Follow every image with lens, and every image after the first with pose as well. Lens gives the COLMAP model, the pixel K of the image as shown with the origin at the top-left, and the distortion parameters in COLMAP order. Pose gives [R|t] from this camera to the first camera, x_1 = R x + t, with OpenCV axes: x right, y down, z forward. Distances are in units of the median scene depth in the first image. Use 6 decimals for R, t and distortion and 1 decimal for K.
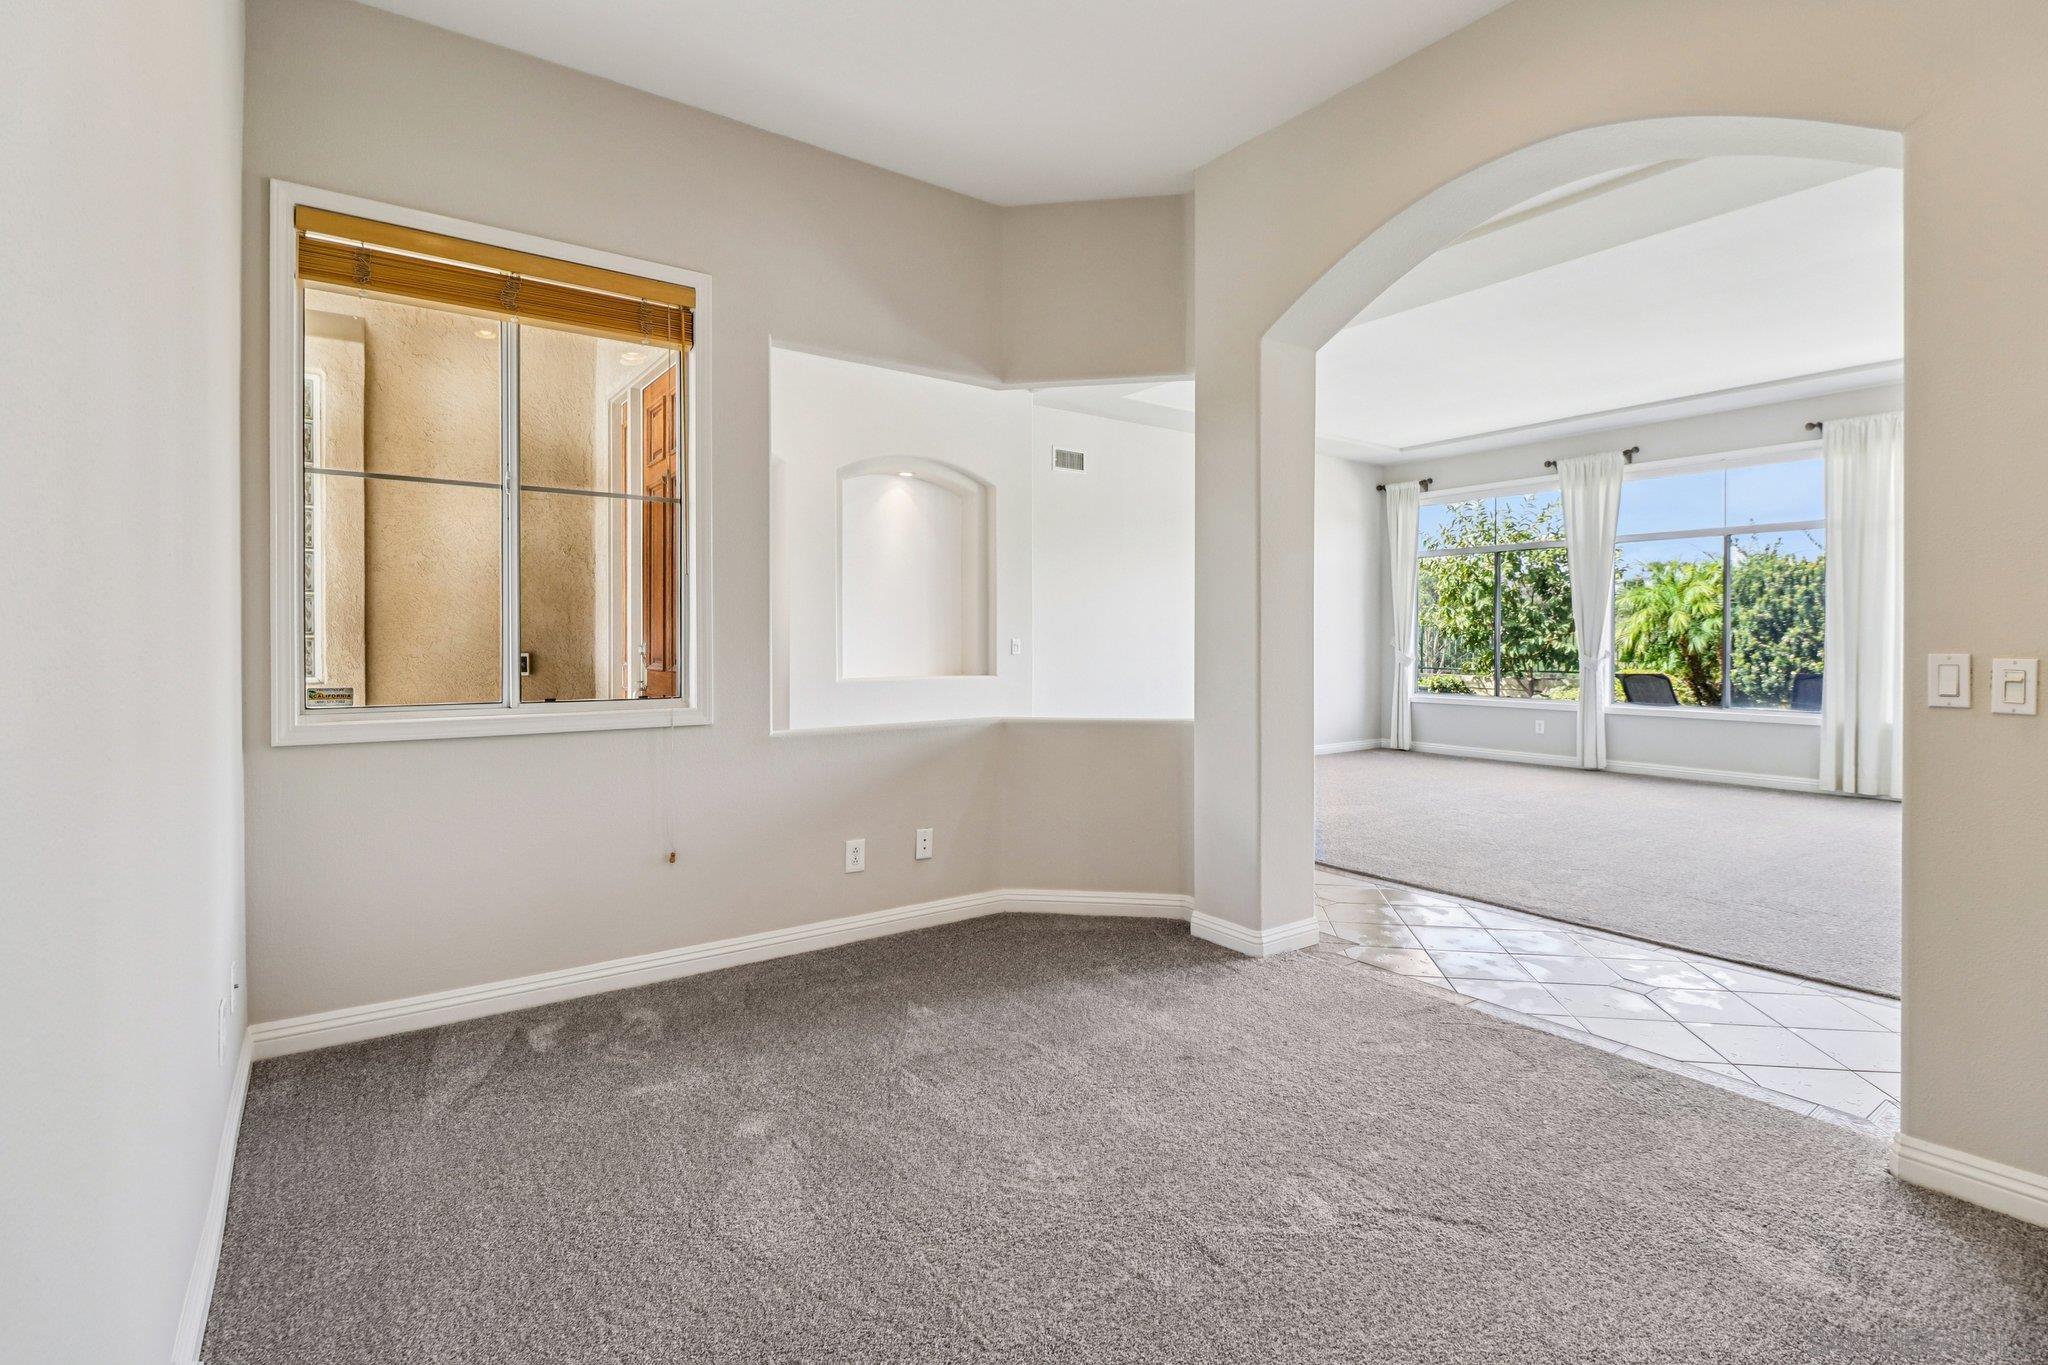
lens RADIAL K [[956.3, 0, 1037.0], [0, 956.3, 643.3], [0, 0, 1]] dist [0.003379, -0.016627]
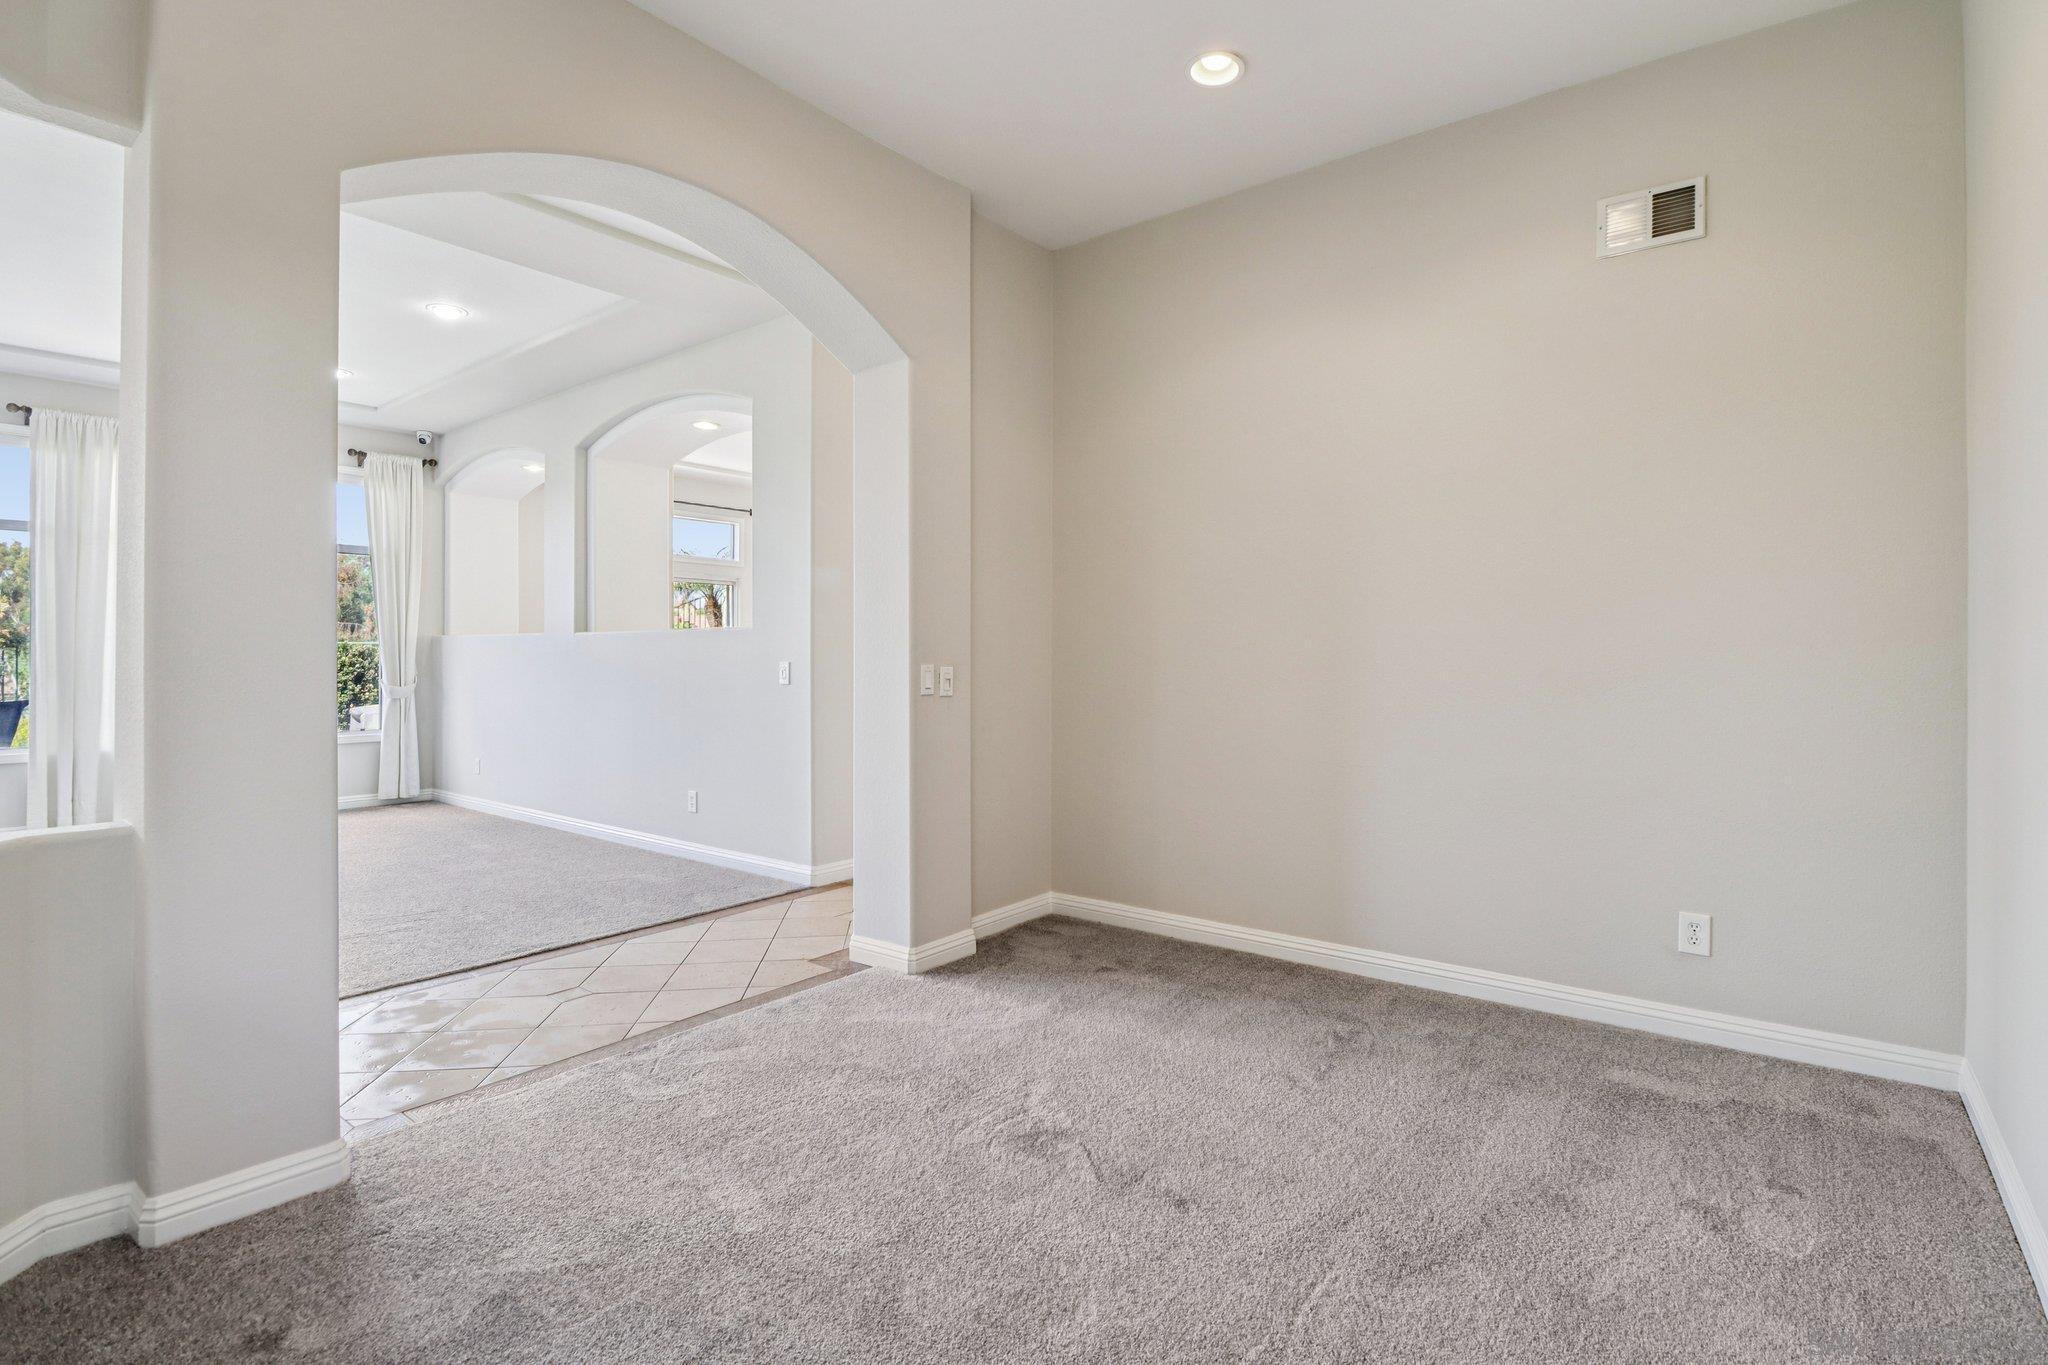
lens RADIAL K [[956.3, 0, 1037.0], [0, 956.3, 643.3], [0, 0, 1]] dist [0.003379, -0.016627]
pose [[-0.283016, 0.015724, 0.958986, -0.200581], [0.008638, 0.999867, -0.013846, -0.000758], [-0.959076, 0.004365, -0.283114, 0.315434]]
